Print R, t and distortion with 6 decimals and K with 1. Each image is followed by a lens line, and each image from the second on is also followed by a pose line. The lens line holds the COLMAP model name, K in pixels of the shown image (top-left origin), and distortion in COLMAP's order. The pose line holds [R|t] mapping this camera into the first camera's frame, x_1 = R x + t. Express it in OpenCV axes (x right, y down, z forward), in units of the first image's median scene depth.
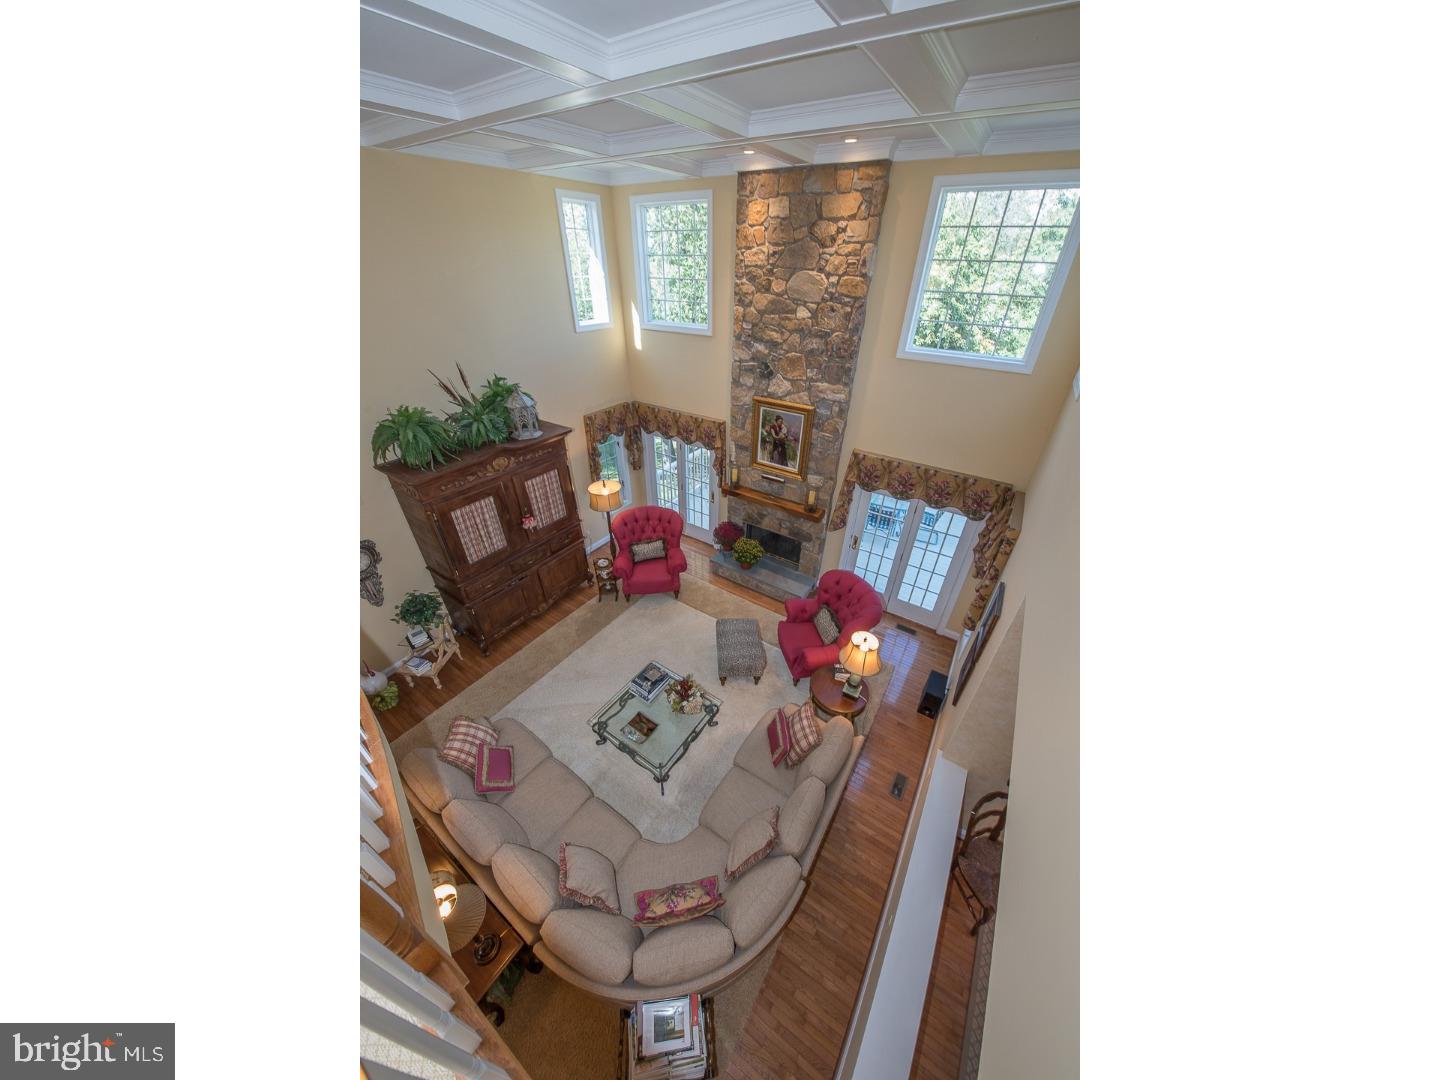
lens RADIAL K [[427.2, 0, 719.9], [0, 427.2, 538.2], [0, 0, 1]] dist [-0.014867, -0.000059]
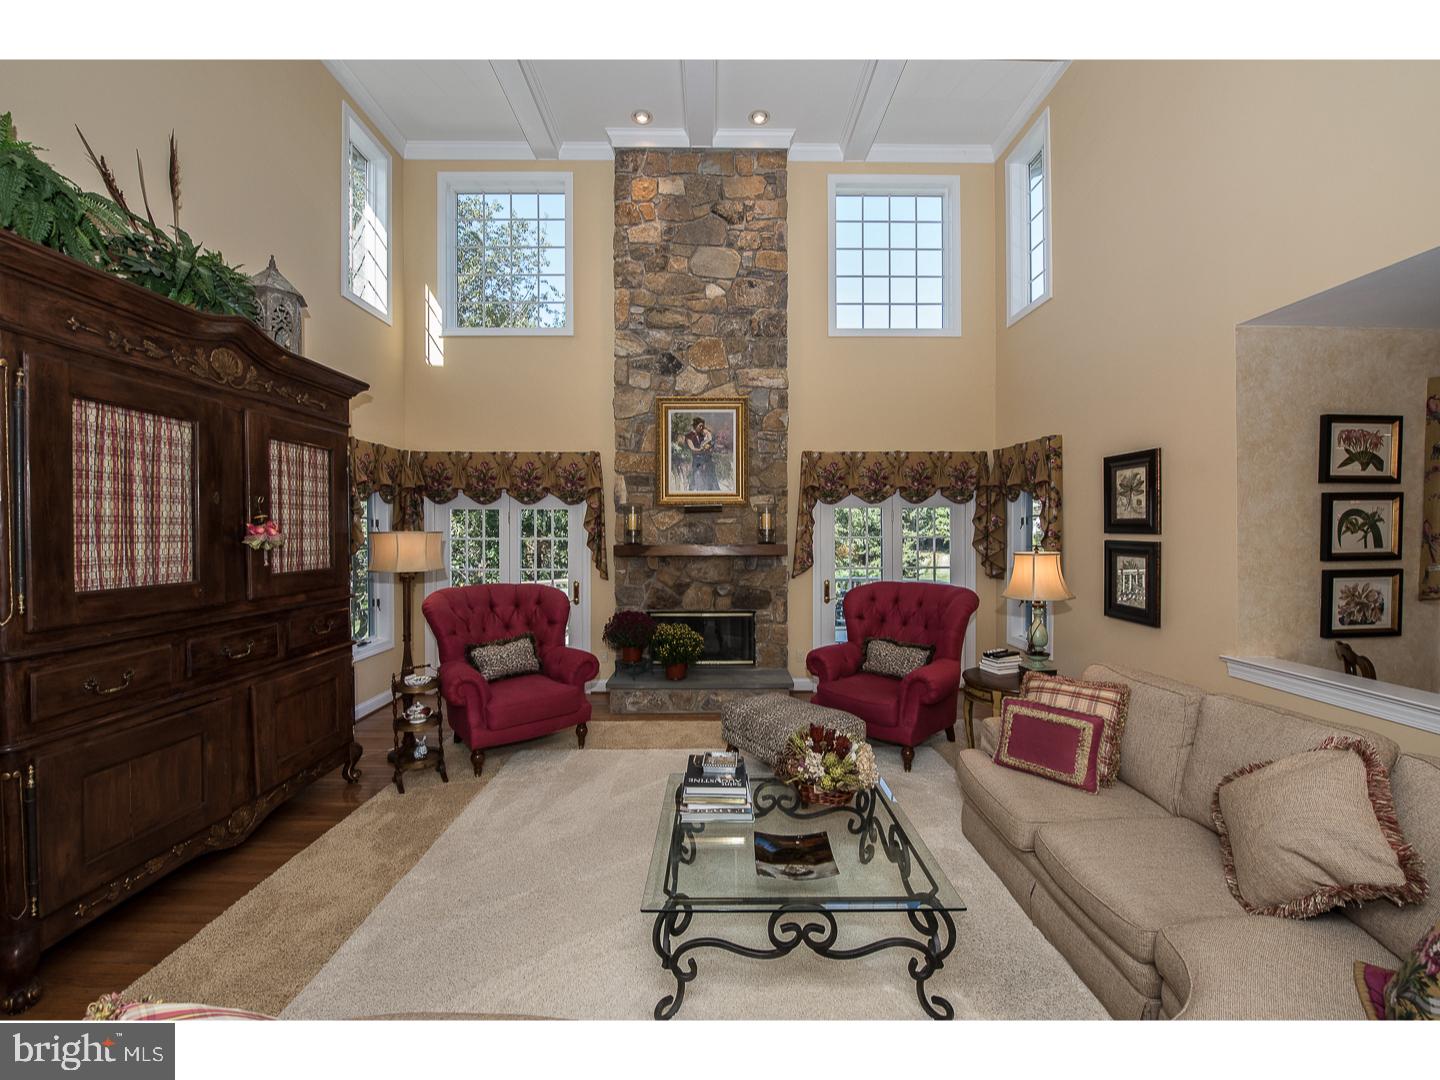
lens RADIAL K [[568.9, 0, 716.5], [0, 568.9, 541.4], [0, 0, 1]] dist [-0.019909, -0.000843]
pose [[0.832237, -0.027753, 0.553725, -0.407208], [0.313930, 0.846802, -0.429388, 0.338104], [-0.456979, 0.531183, 0.713453, 0.465021]]
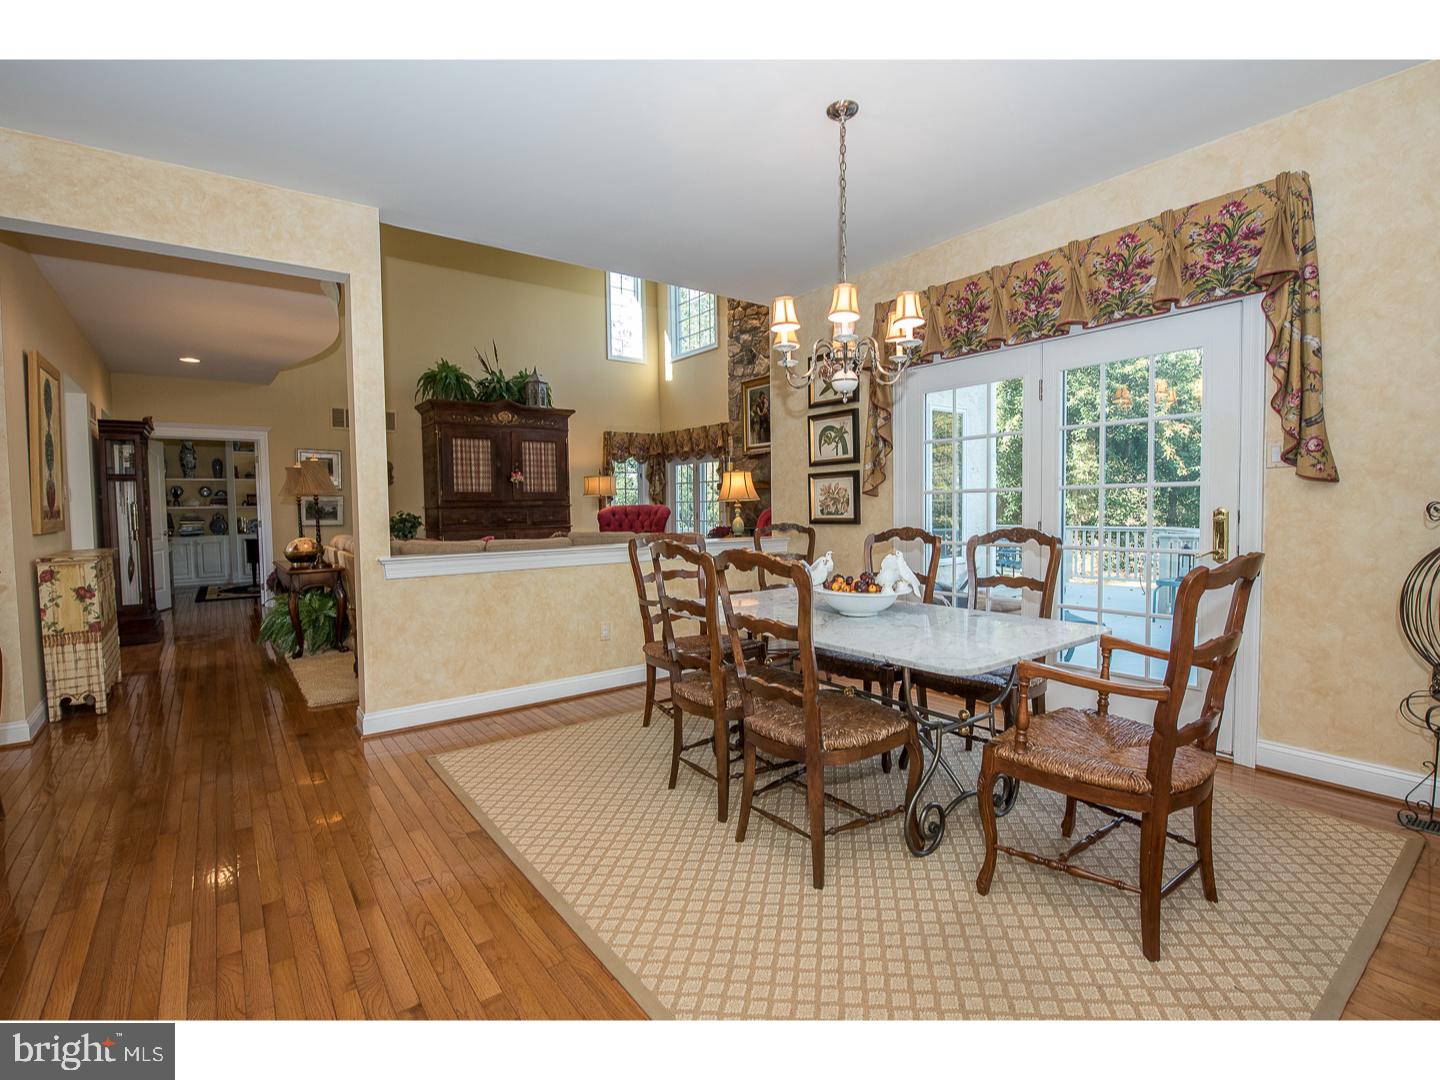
lens RADIAL K [[670.6, 0, 718.2], [0, 670.6, 532.3], [0, 0, 1]] dist [-0.005235, -0.000332]
pose [[0.940170, -0.015071, -0.340372, 0.640253], [-0.159553, 0.863229, -0.478935, 0.858665], [0.301037, 0.504588, 0.809177, -0.158054]]
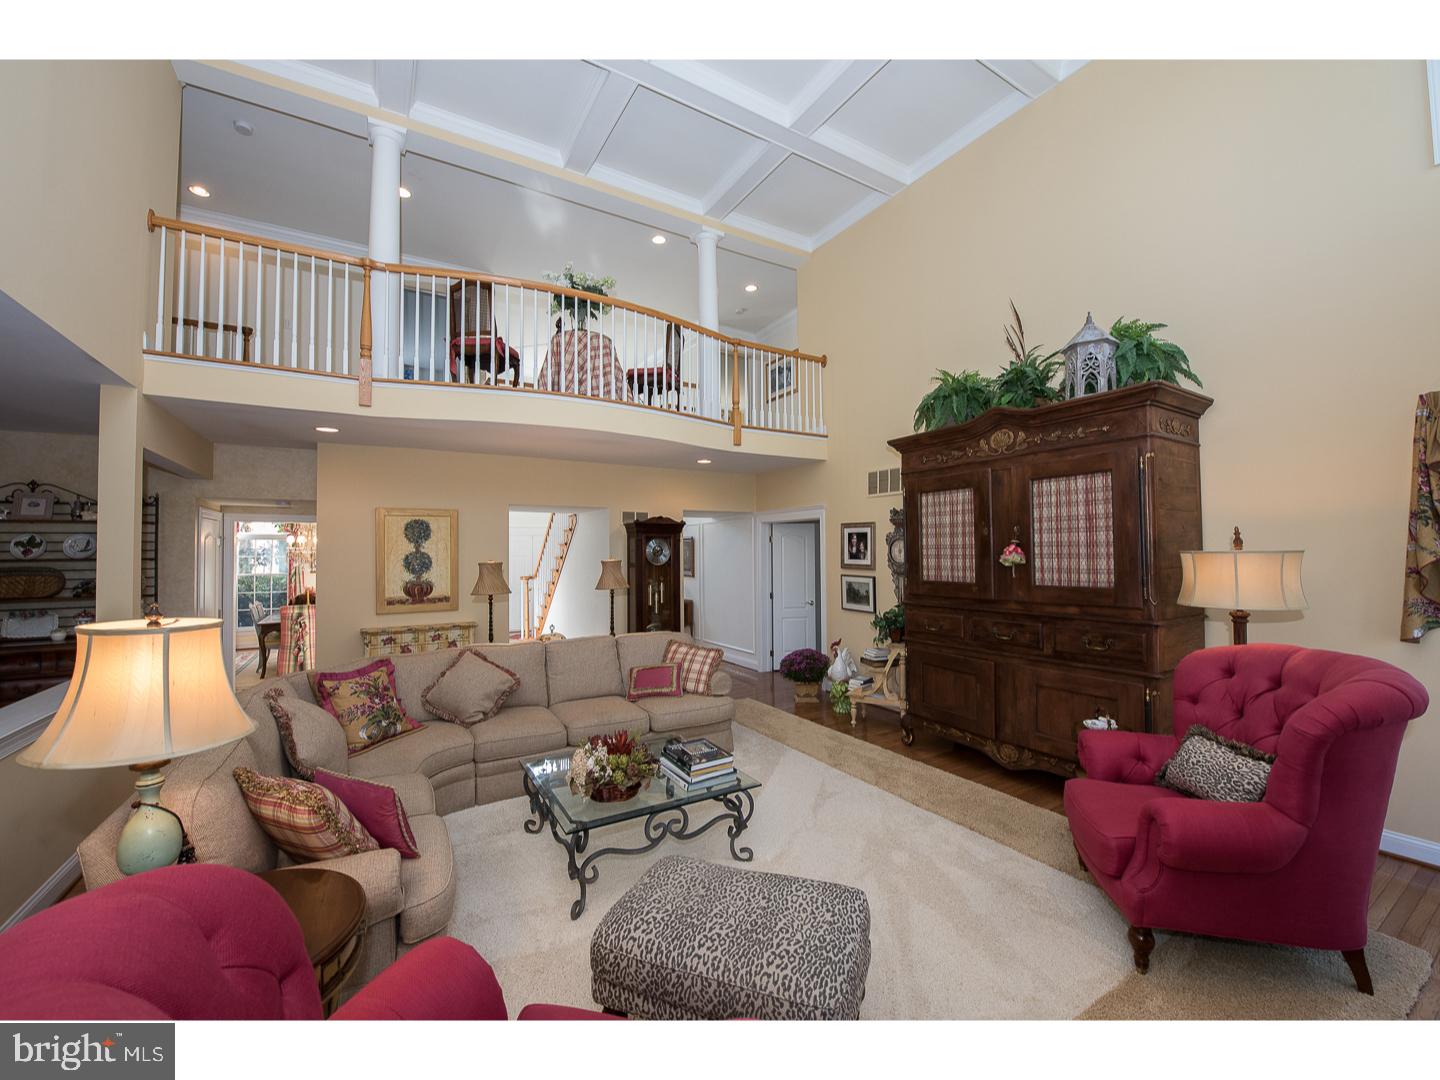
lens RADIAL K [[568.9, 0, 717.3], [0, 568.9, 542.6], [0, 0, 1]] dist [-0.019909, -0.000843]
pose [[-0.438887, -0.029411, -0.898061, 0.378712], [-0.485304, 0.848908, 0.209370, -0.020744], [0.756213, 0.527722, -0.386848, 1.038308]]
